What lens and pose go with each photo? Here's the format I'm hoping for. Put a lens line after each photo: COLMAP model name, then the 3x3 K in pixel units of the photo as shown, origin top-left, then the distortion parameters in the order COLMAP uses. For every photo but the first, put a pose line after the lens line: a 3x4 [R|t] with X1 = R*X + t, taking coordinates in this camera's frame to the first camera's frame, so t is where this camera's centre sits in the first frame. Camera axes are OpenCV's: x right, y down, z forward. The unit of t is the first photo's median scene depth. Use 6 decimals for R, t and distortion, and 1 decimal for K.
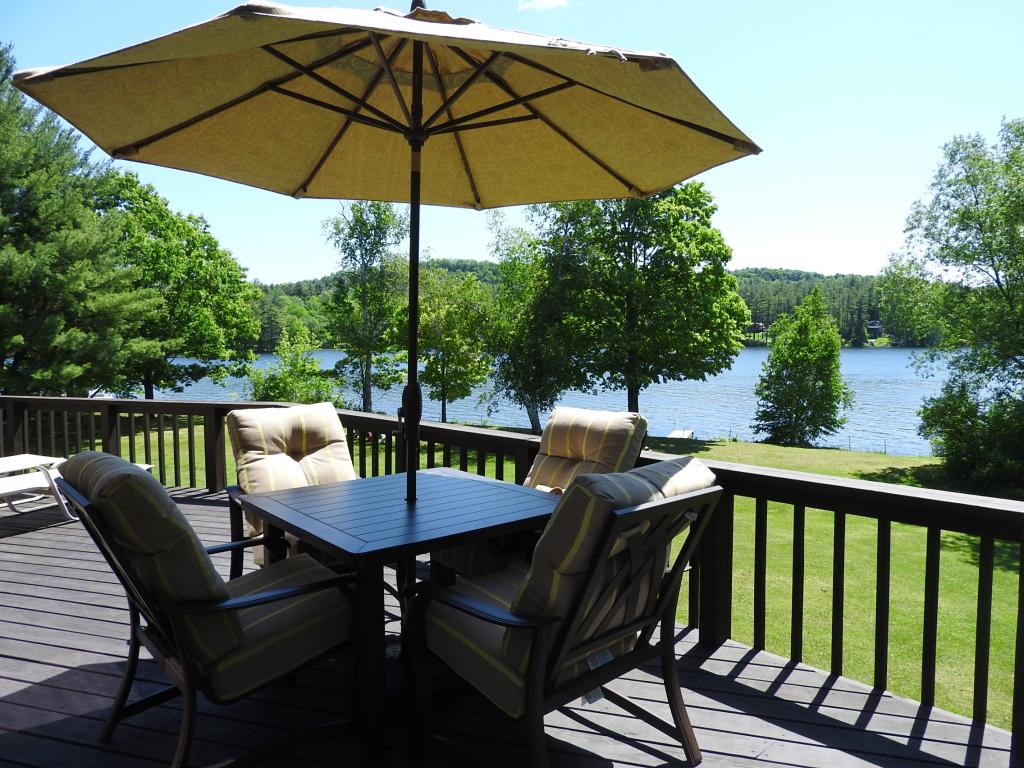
lens RADIAL K [[734.0, 0, 513.6], [0, 734.0, 386.2], [0, 0, 1]] dist [0.029524, -0.002472]
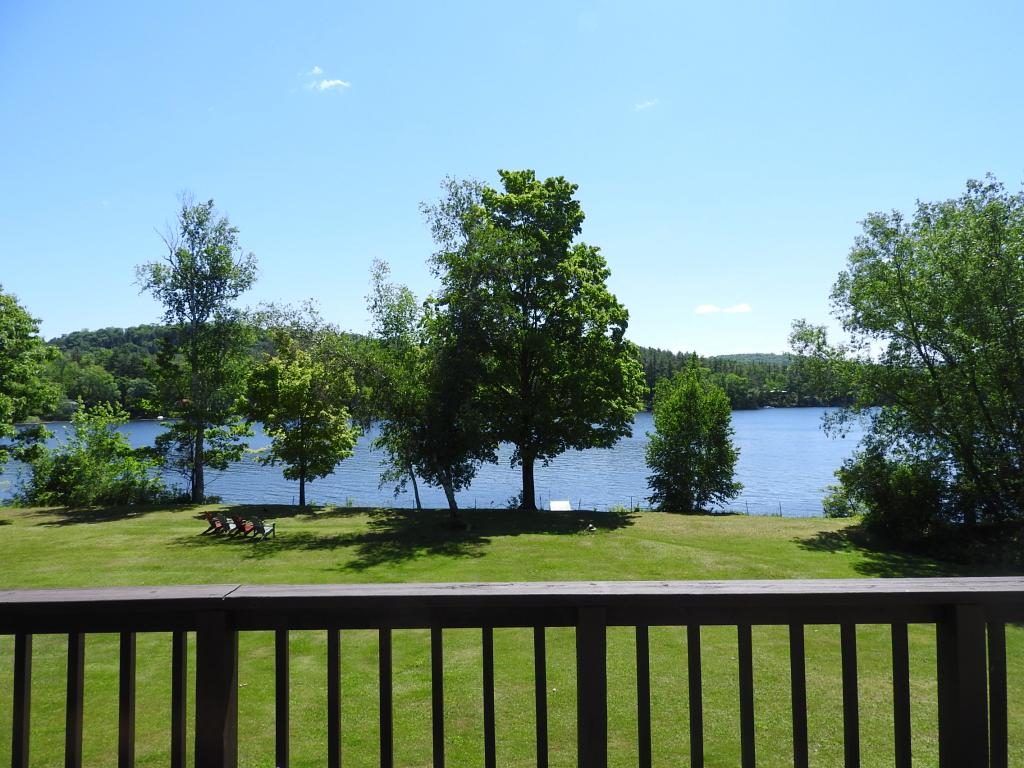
lens RADIAL K [[734.0, 0, 510.8], [0, 734.0, 381.1], [0, 0, 1]] dist [0.029524, -0.002472]
pose [[0.949995, 0.001933, 0.312259, -0.136820], [0.029045, 0.995099, -0.094525, -0.006997], [-0.310911, 0.098868, 0.945283, 0.112106]]
